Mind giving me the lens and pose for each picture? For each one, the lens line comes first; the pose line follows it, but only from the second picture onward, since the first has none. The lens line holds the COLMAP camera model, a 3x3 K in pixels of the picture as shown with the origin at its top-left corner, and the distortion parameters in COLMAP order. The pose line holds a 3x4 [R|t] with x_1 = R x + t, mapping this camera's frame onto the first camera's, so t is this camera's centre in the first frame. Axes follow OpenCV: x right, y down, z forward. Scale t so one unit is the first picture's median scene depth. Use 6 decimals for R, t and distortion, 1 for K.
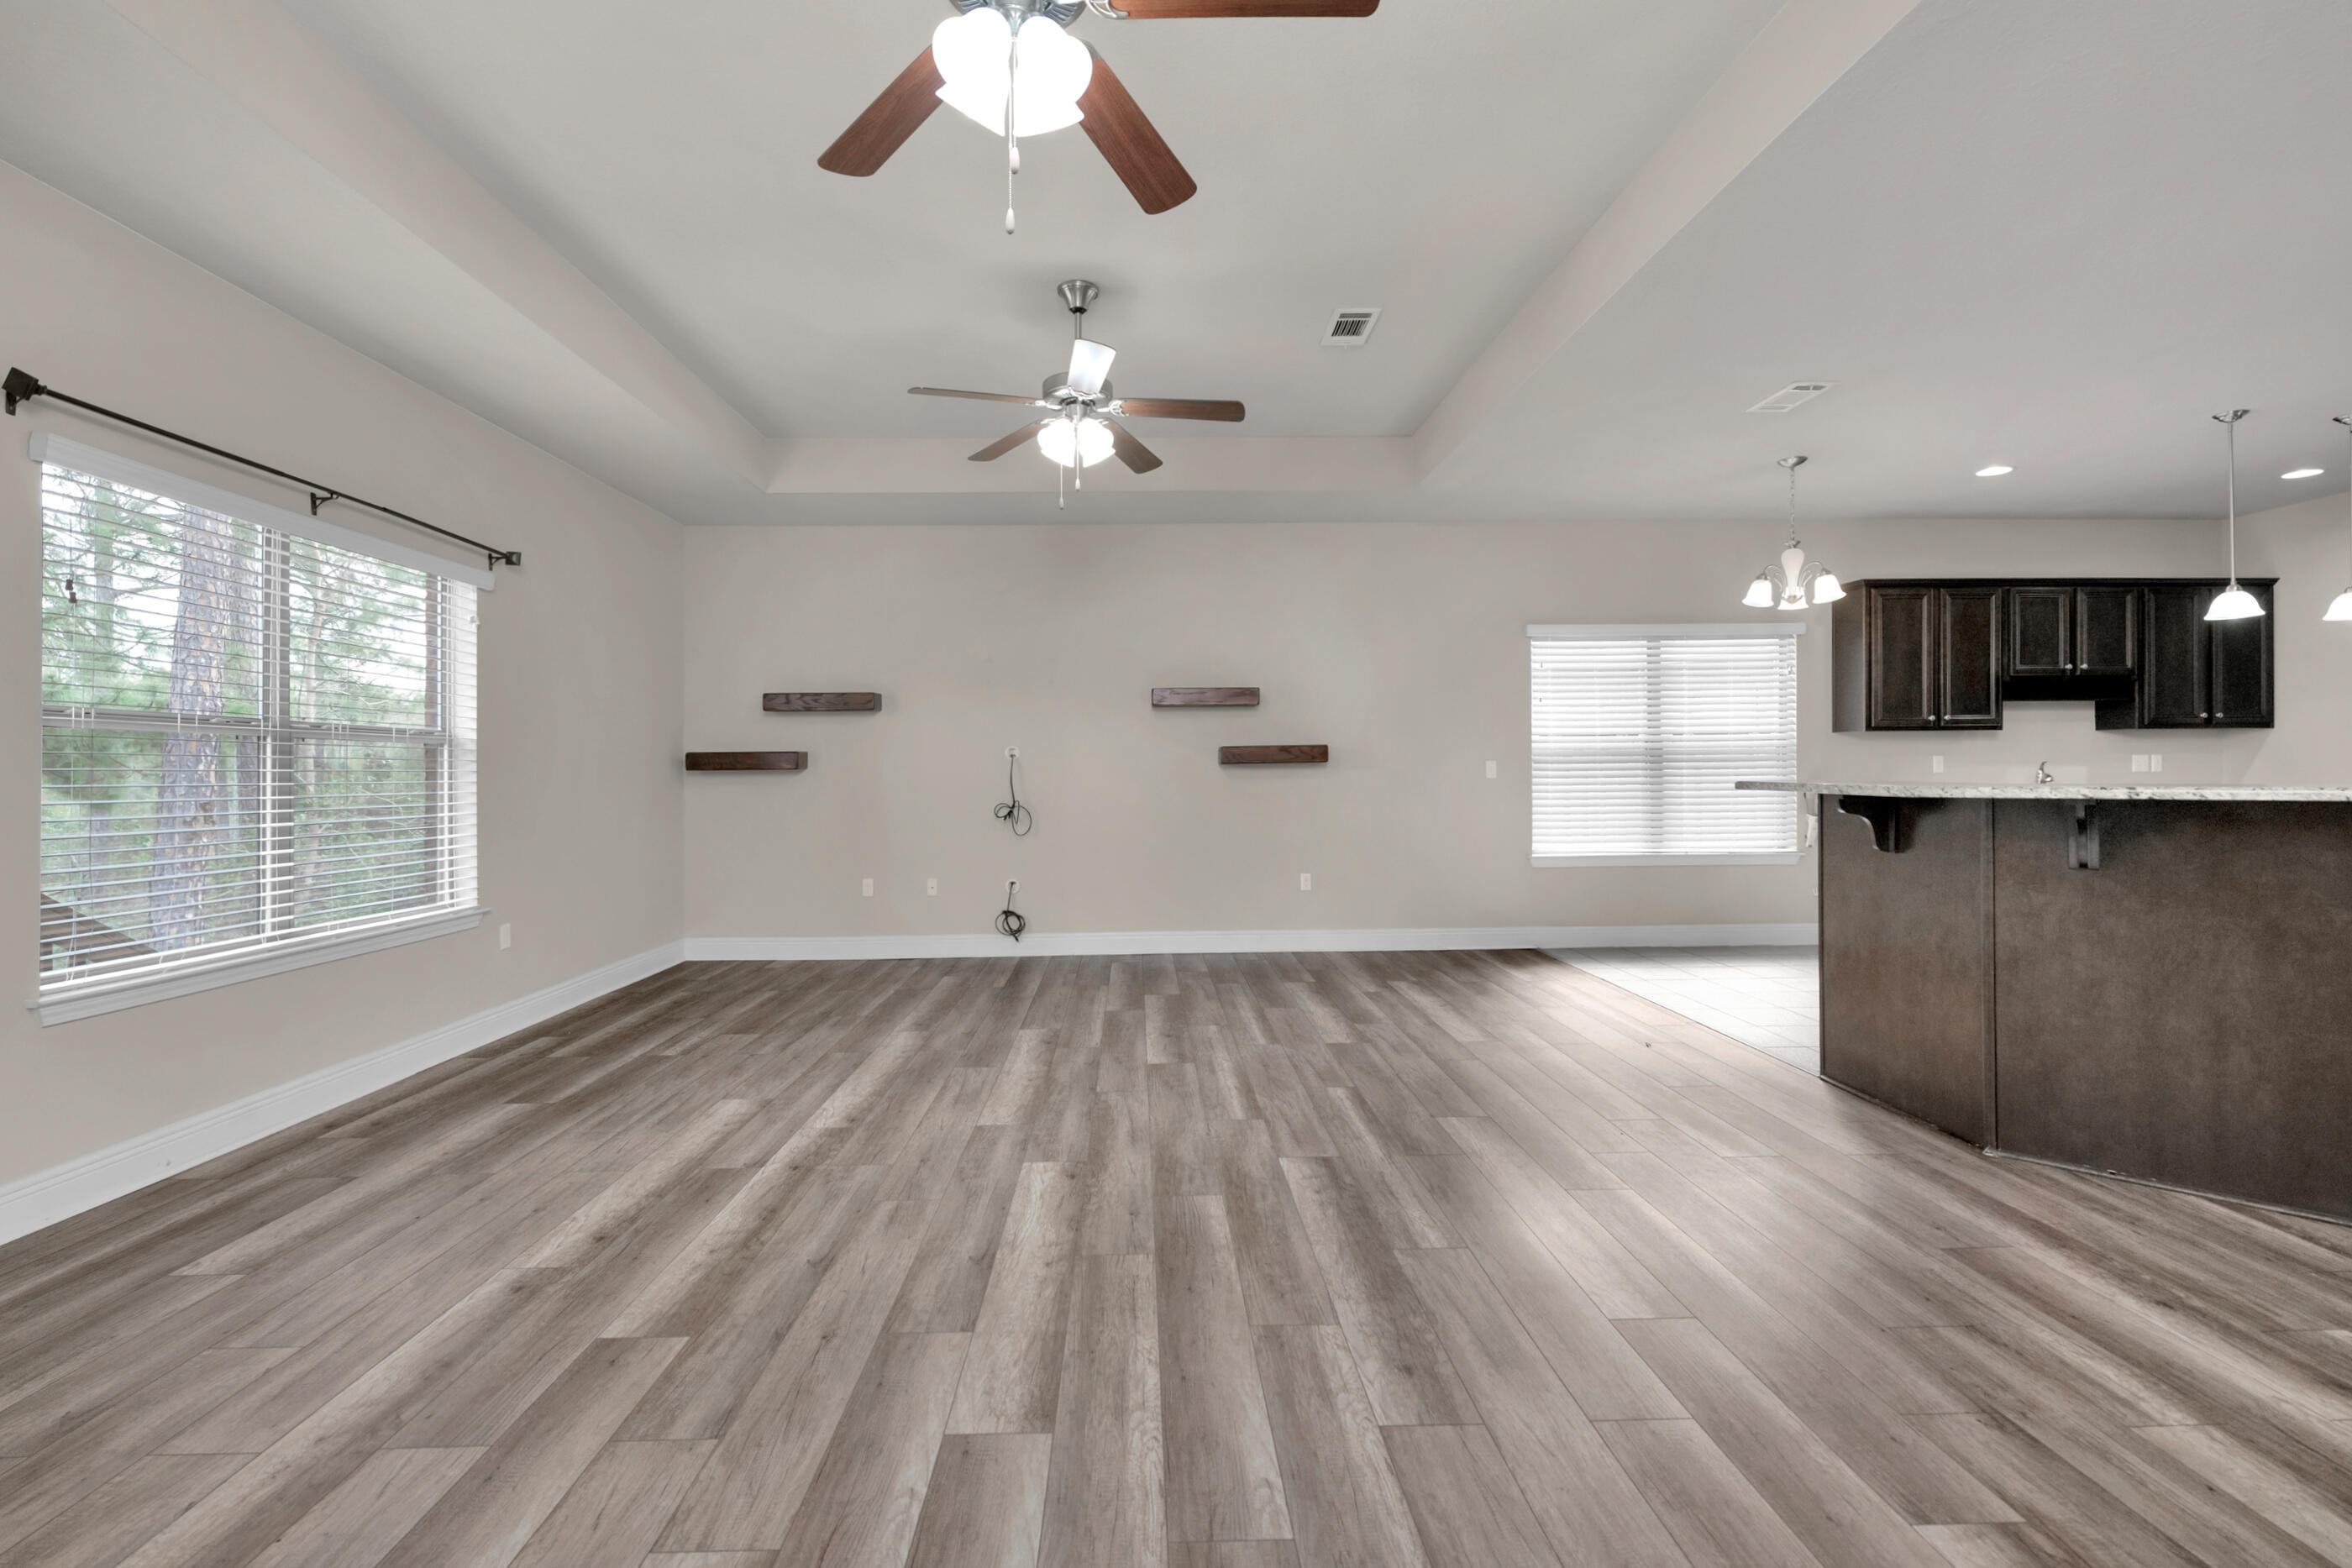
lens RADIAL K [[992.8, 0, 1176.0], [0, 992.8, 784.0], [0, 0, 1]] dist [-0.000555, 0.000050]
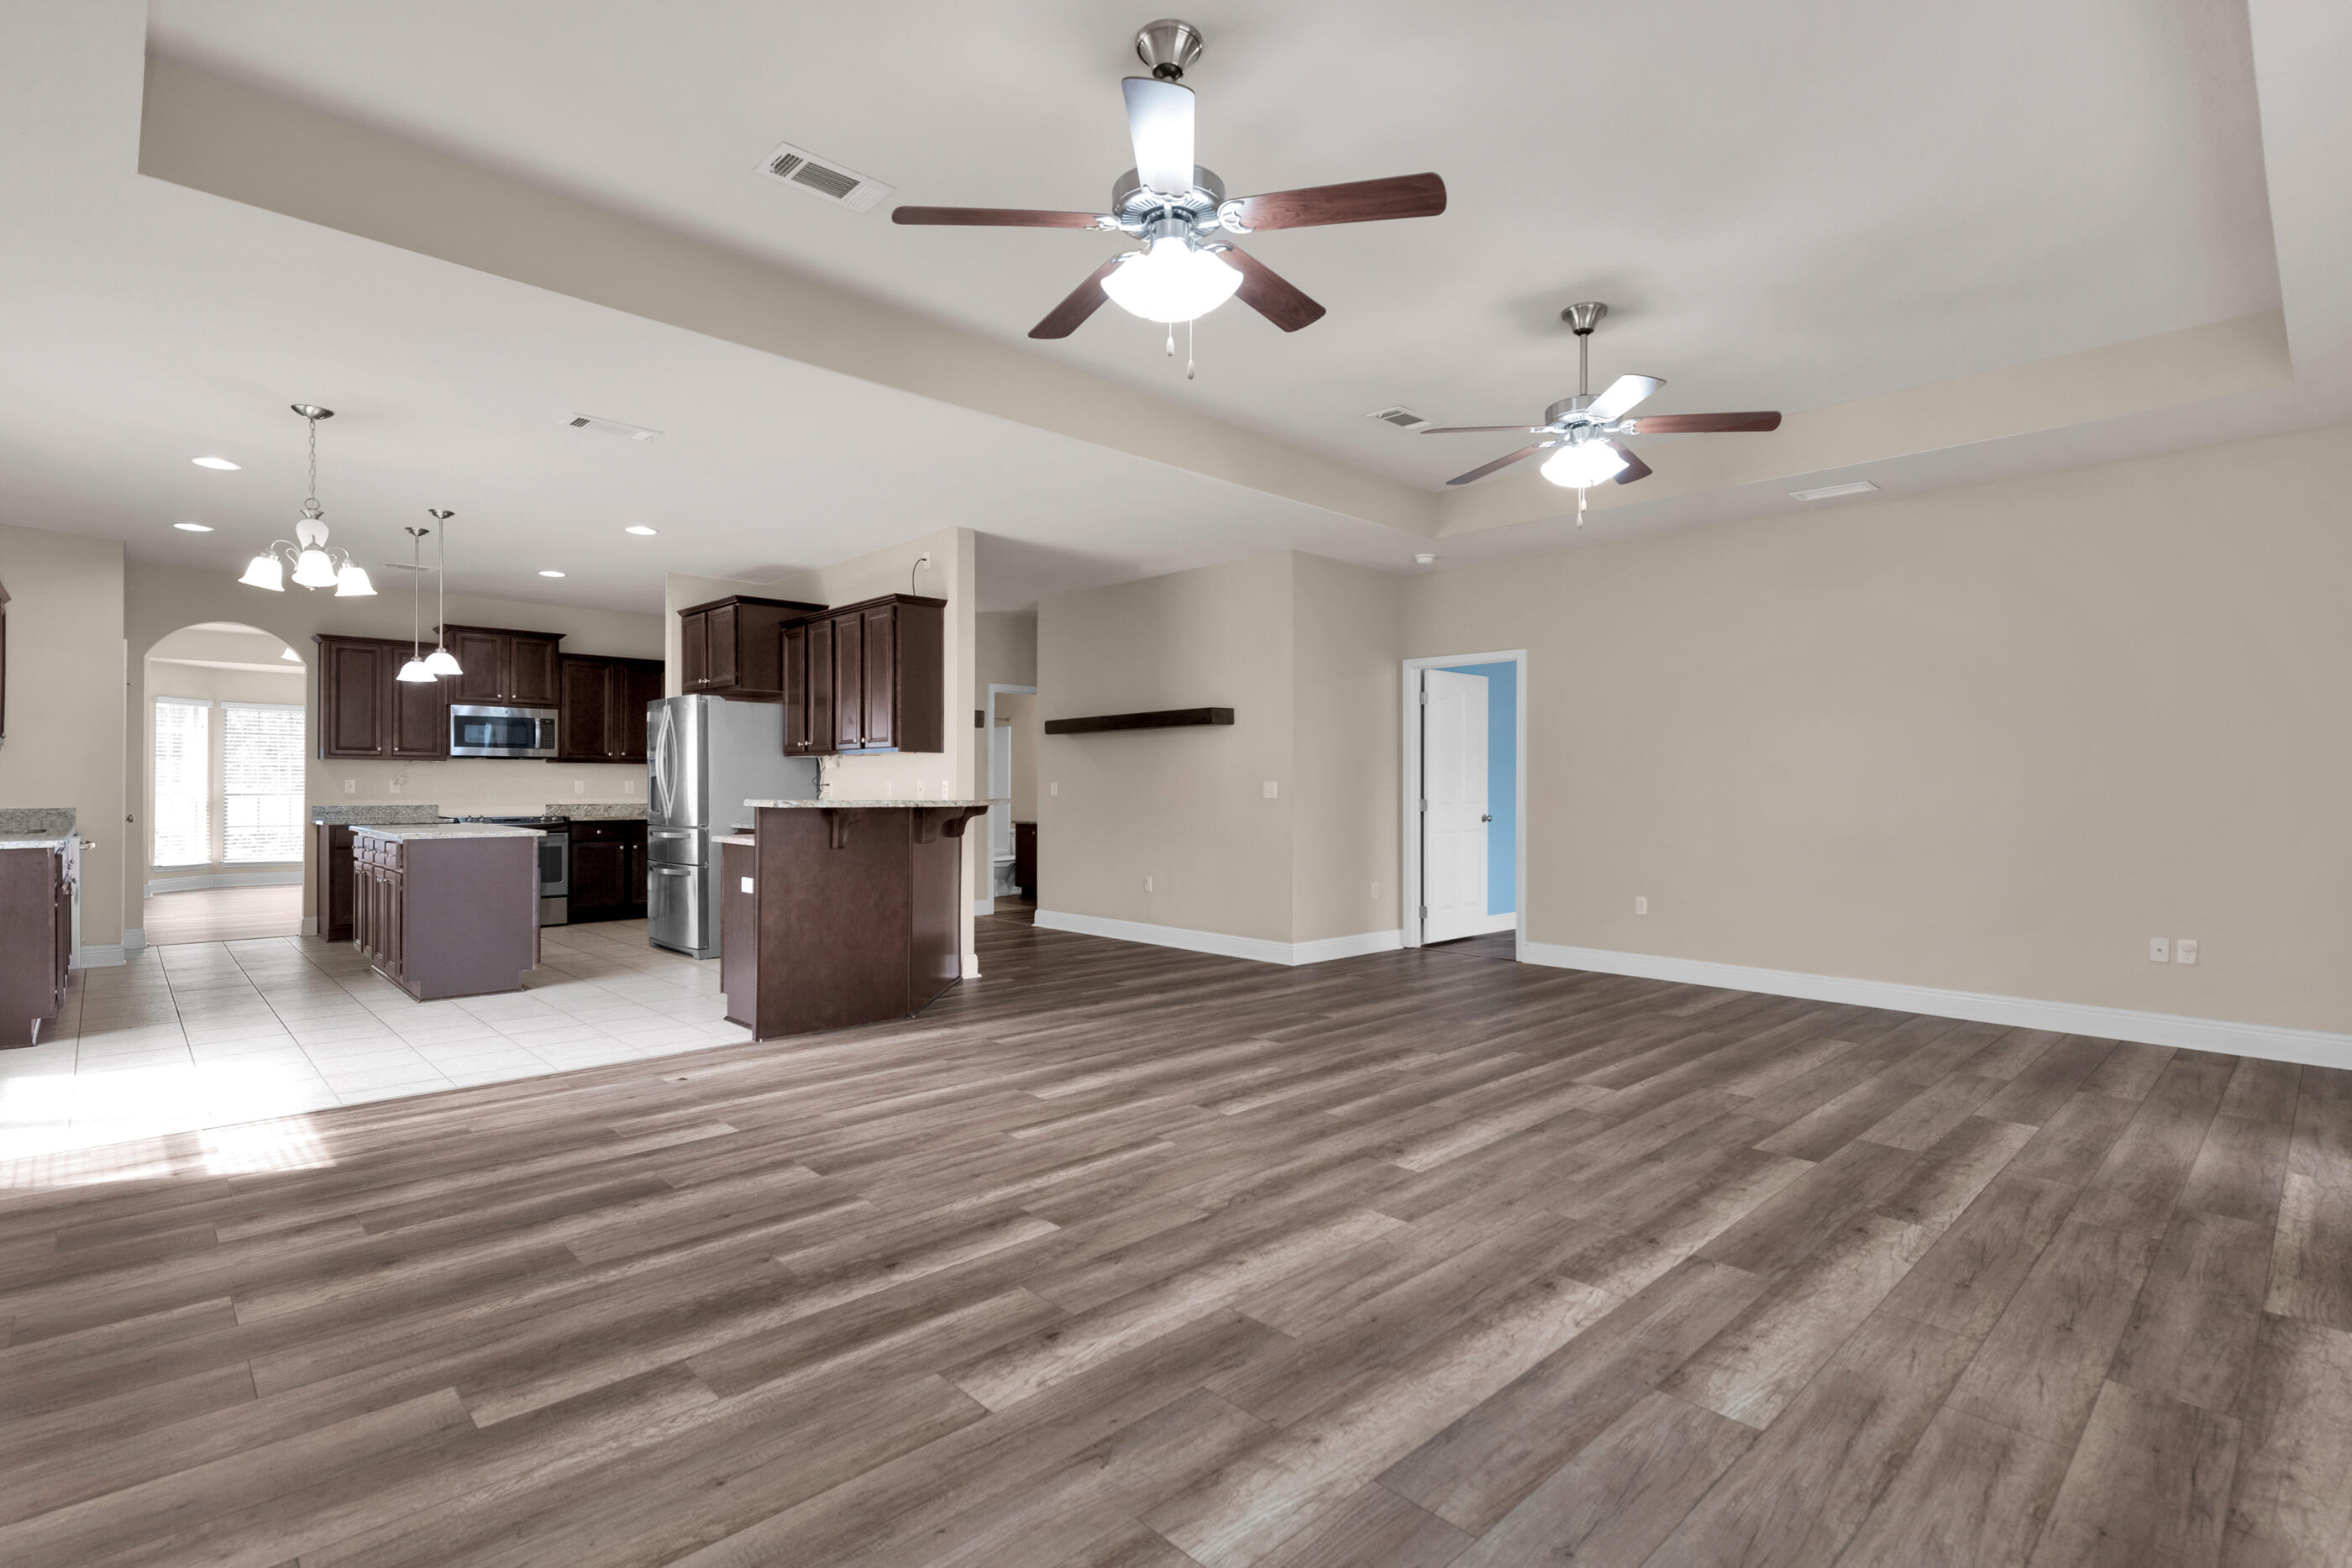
lens RADIAL K [[1110.4, 0, 1183.1], [0, 1110.4, 785.5], [0, 0, 1]] dist [0.012249, -0.009750]
pose [[-0.655187, 0.000605, 0.755466, -0.814878], [0.005229, 0.999979, 0.003735, -0.000758], [-0.755448, 0.006397, -0.655177, 1.868176]]
